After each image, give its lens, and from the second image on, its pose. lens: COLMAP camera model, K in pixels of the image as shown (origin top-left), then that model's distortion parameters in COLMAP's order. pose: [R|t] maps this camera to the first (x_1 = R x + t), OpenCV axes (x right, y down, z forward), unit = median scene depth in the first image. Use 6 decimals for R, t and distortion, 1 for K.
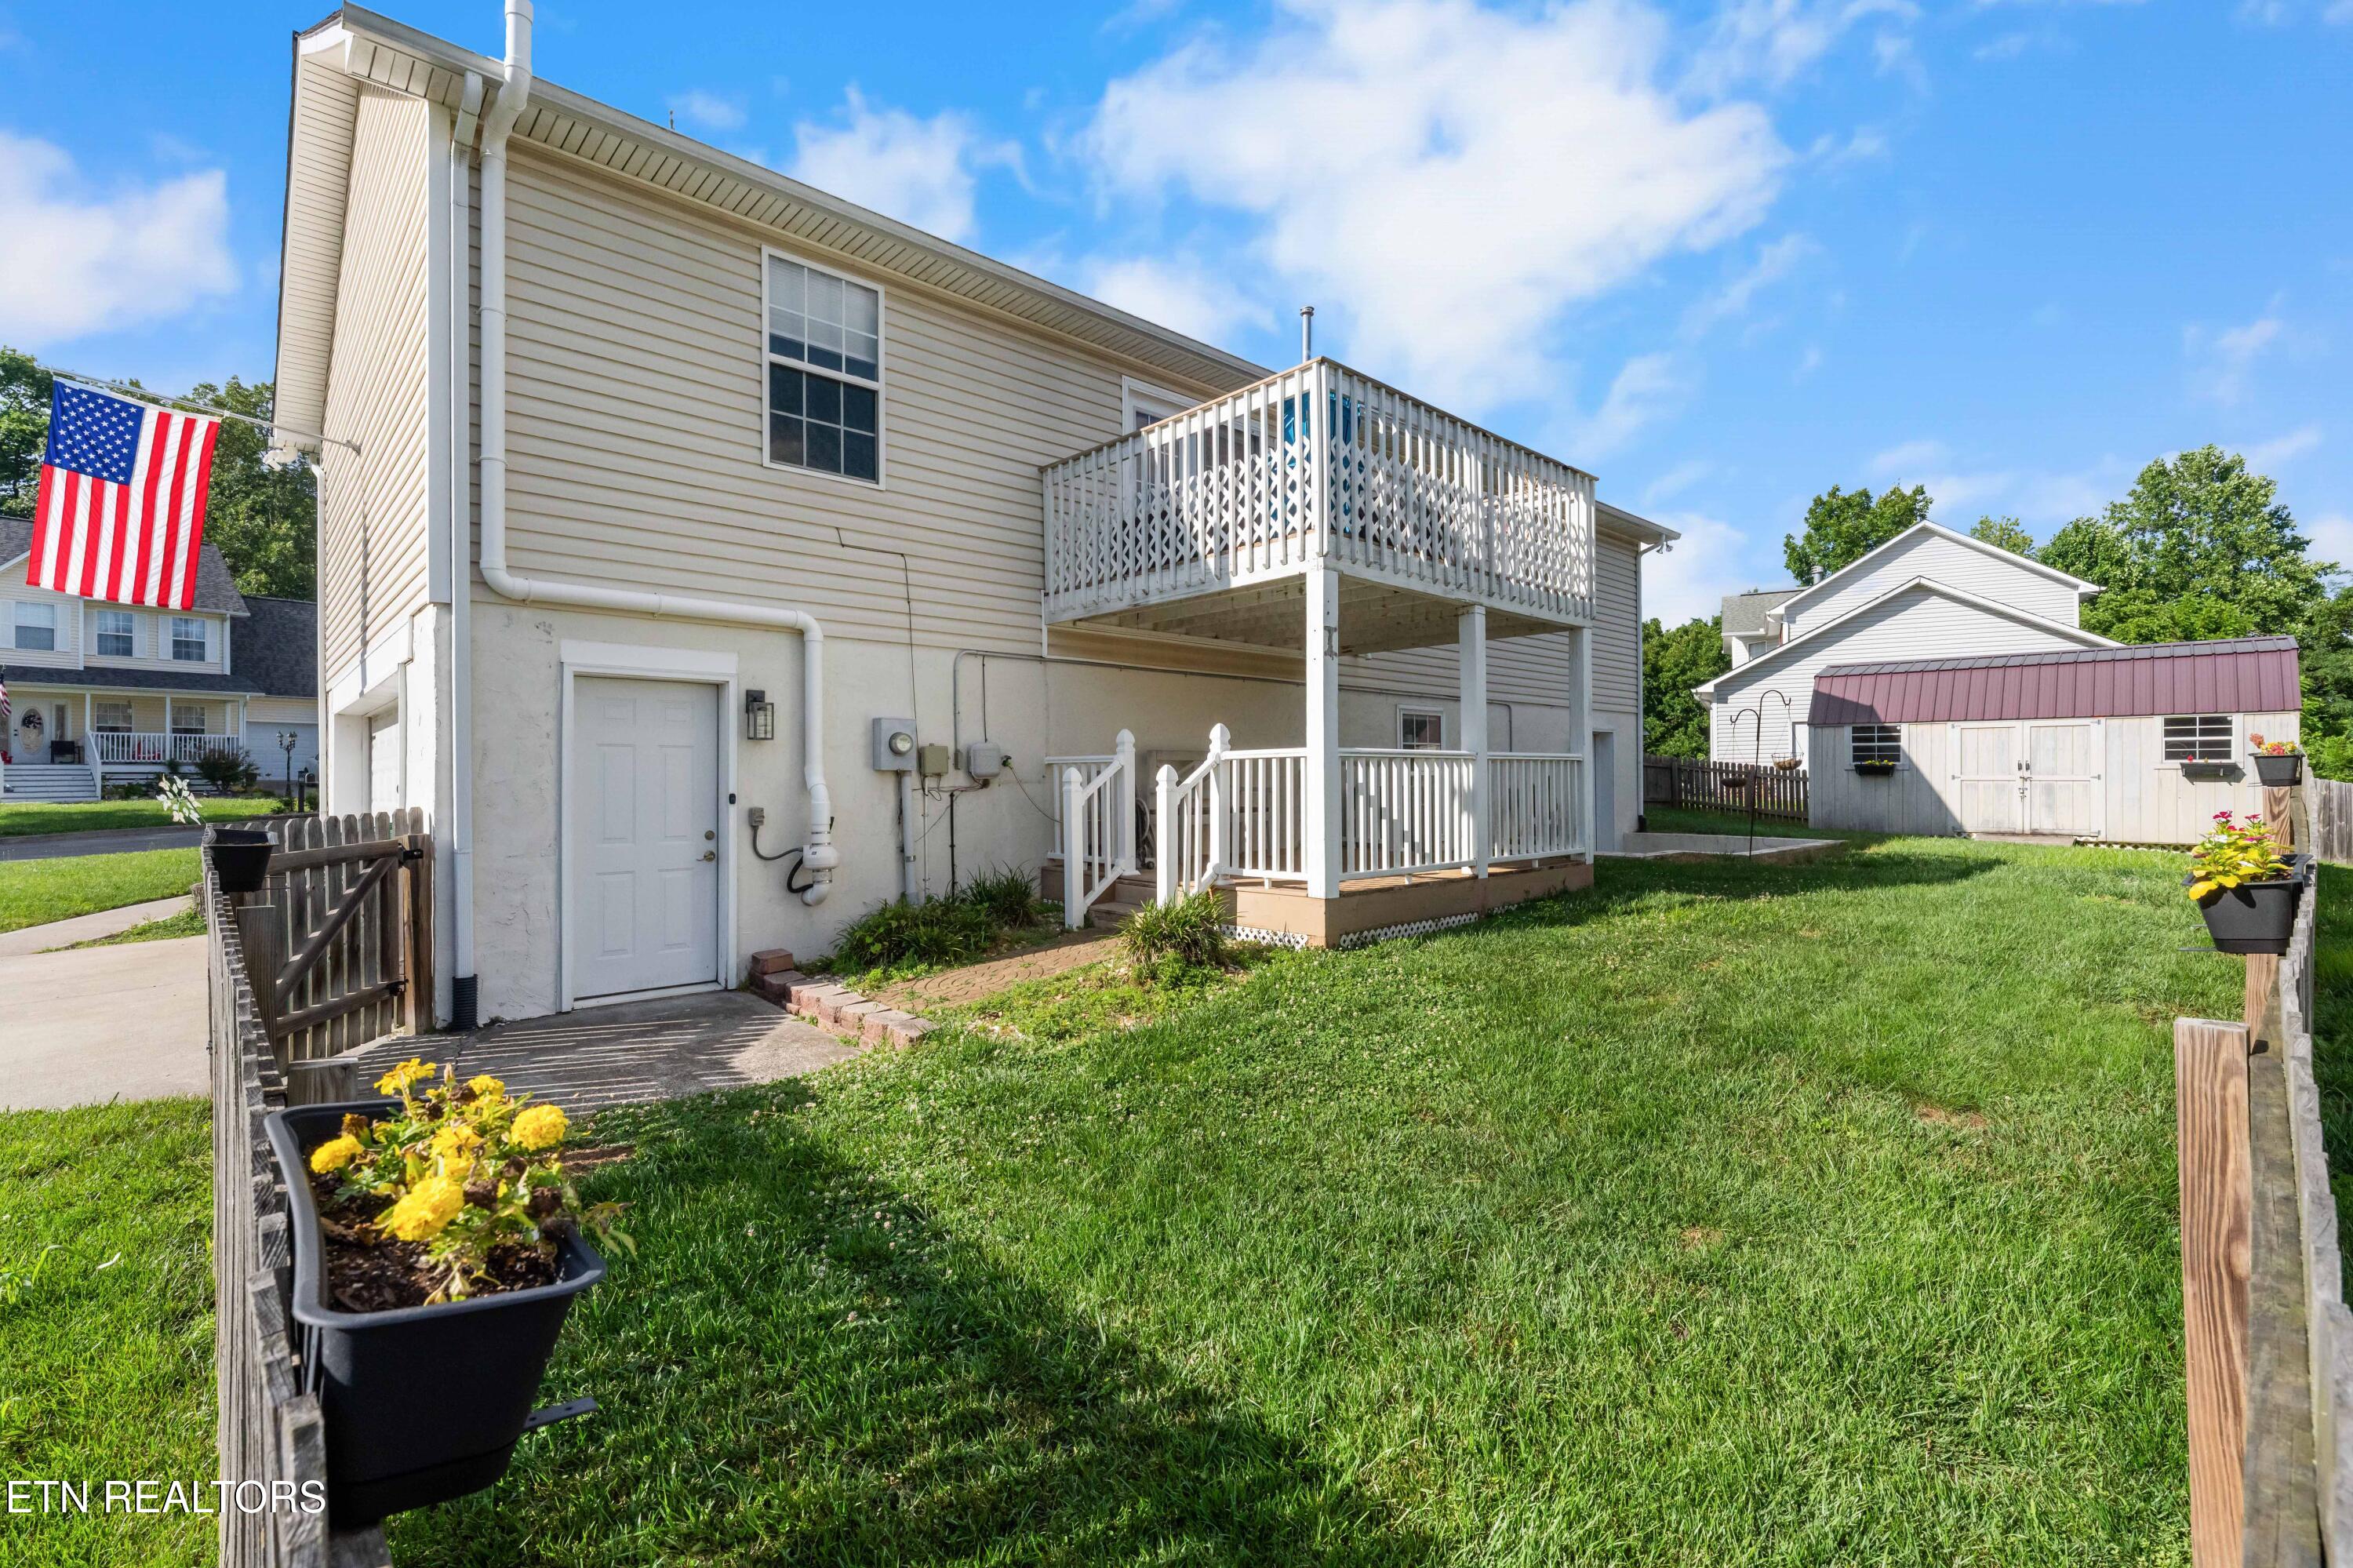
lens RADIAL K [[1053.4, 0, 1186.3], [0, 1053.4, 776.8], [0, 0, 1]] dist [-0.002928, -0.000240]
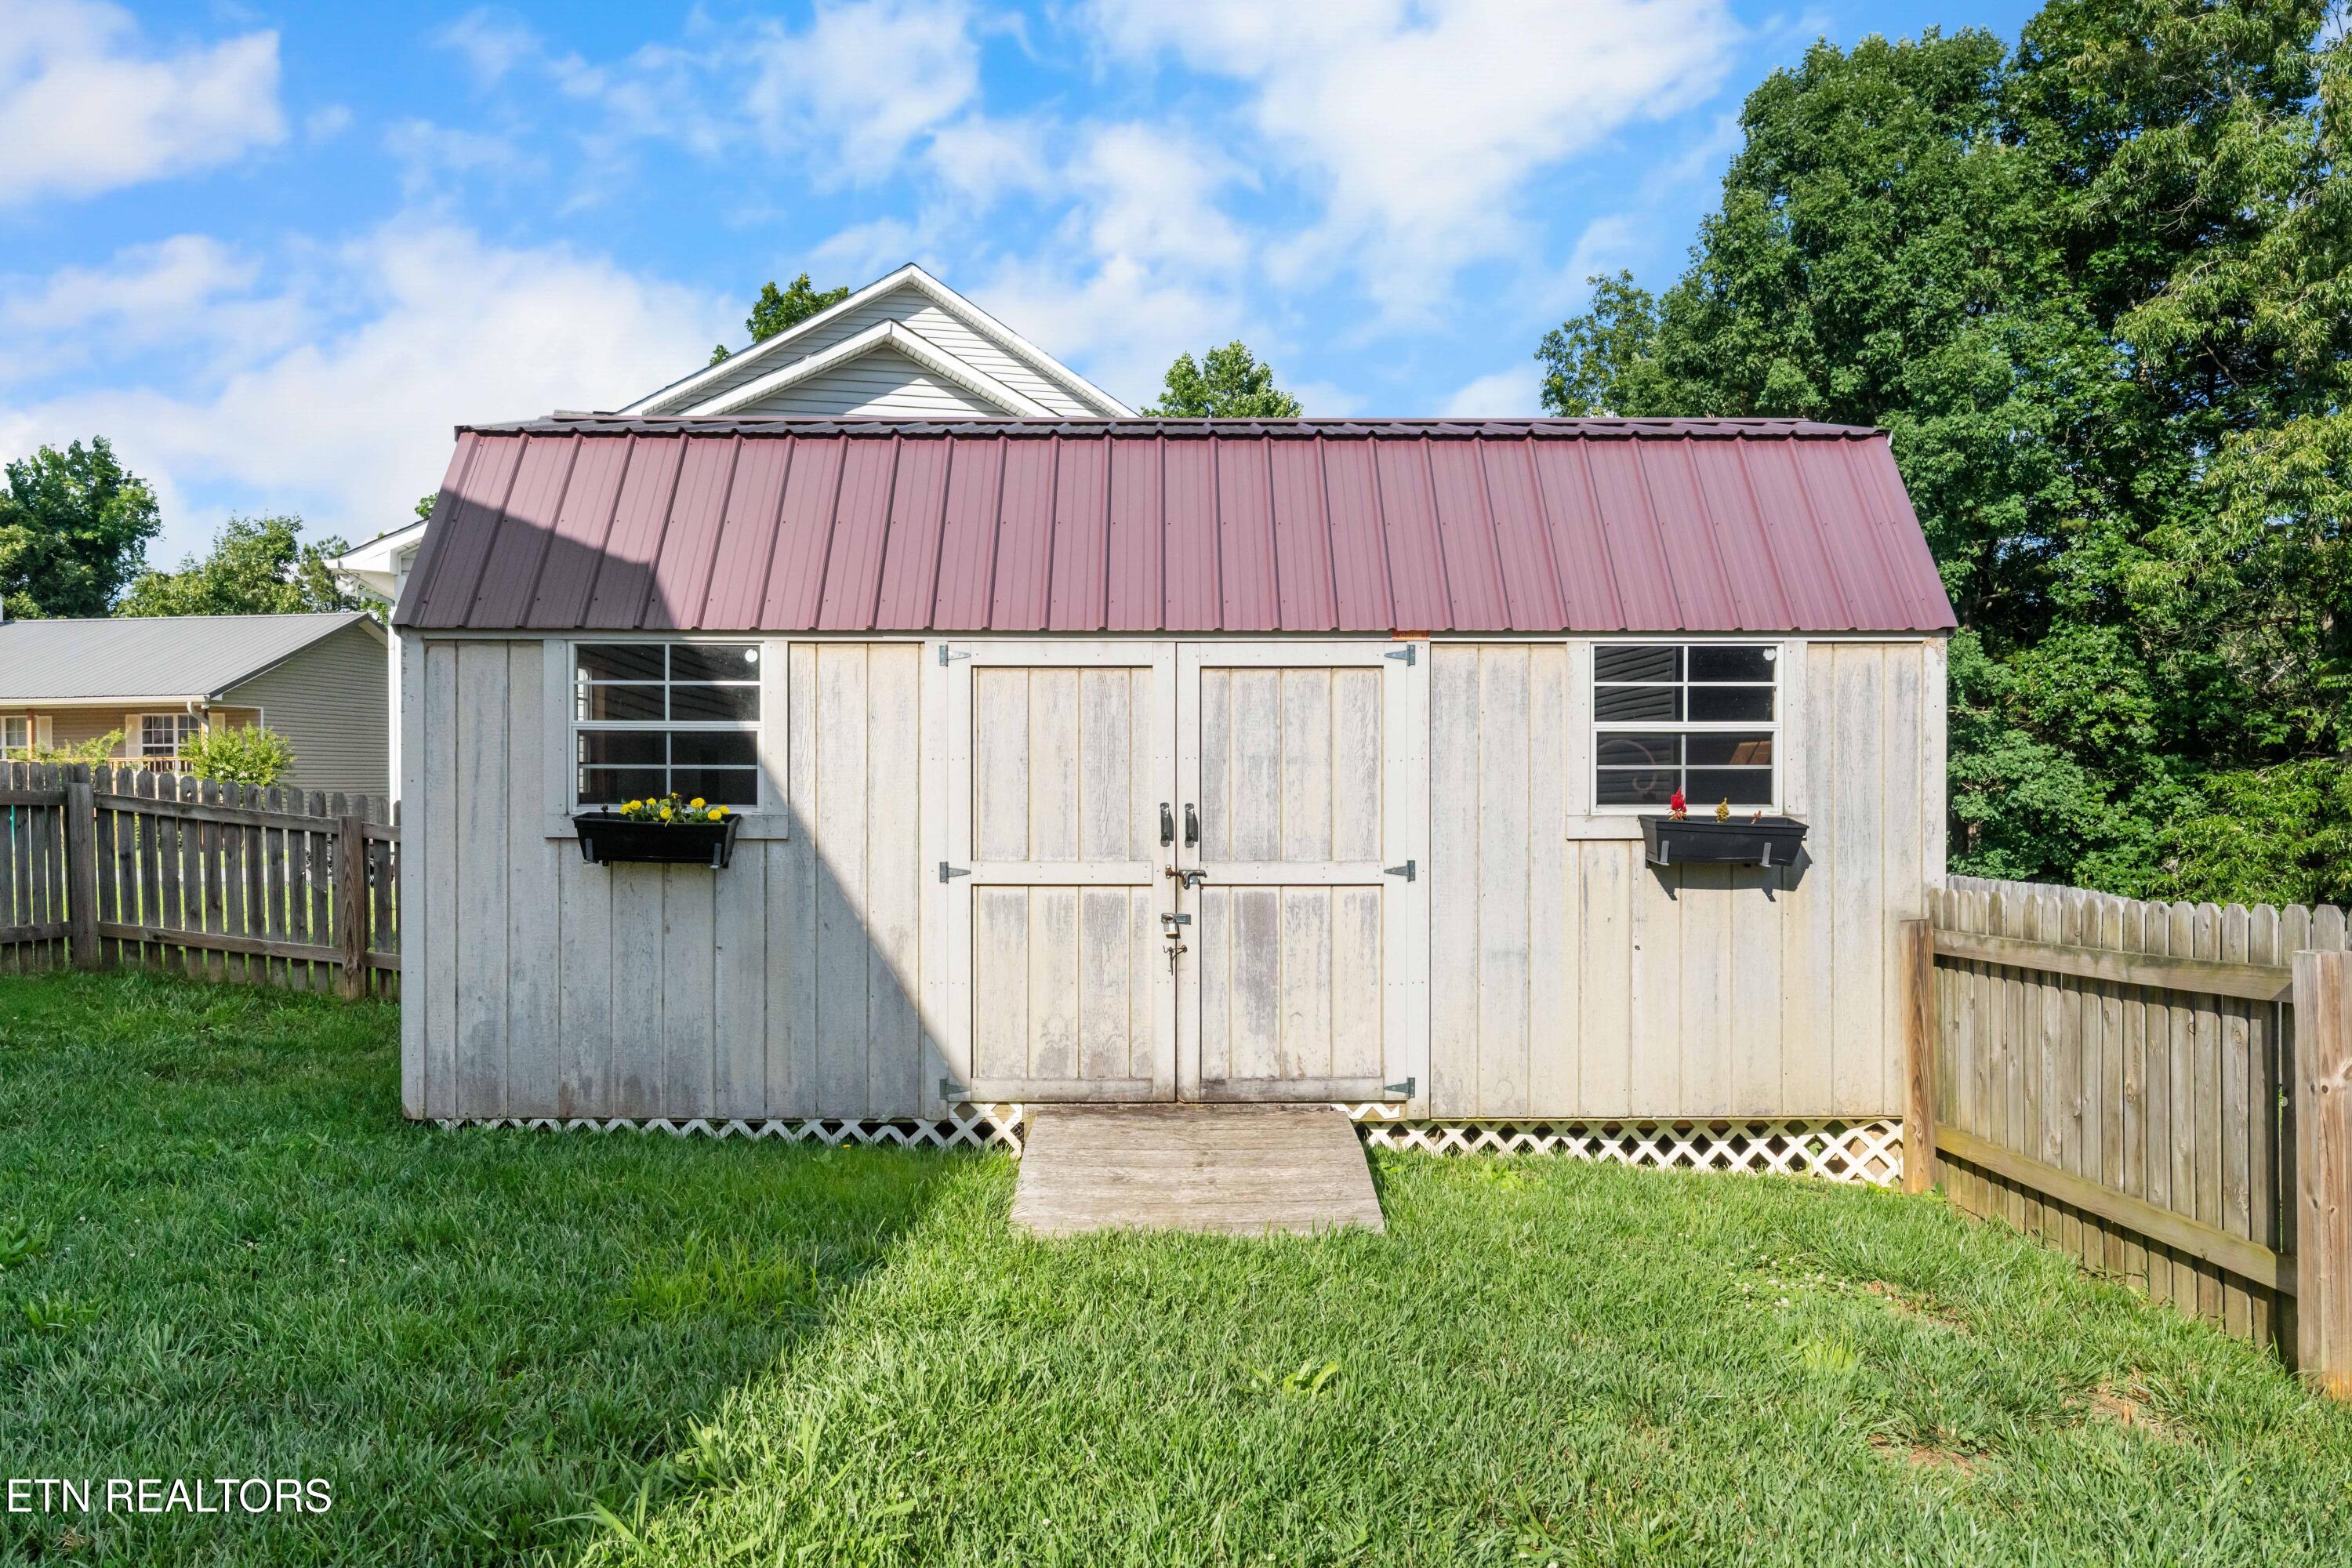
lens RADIAL K [[1352.3, 0, 1180.6], [0, 1352.3, 776.2], [0, 0, 1]] dist [0.001636, 0.000067]
pose [[0.706737, -0.006933, 0.707443, 0.556681], [0.000118, 0.999953, 0.009681, -0.024143], [-0.707477, -0.006758, 0.706704, 0.753959]]
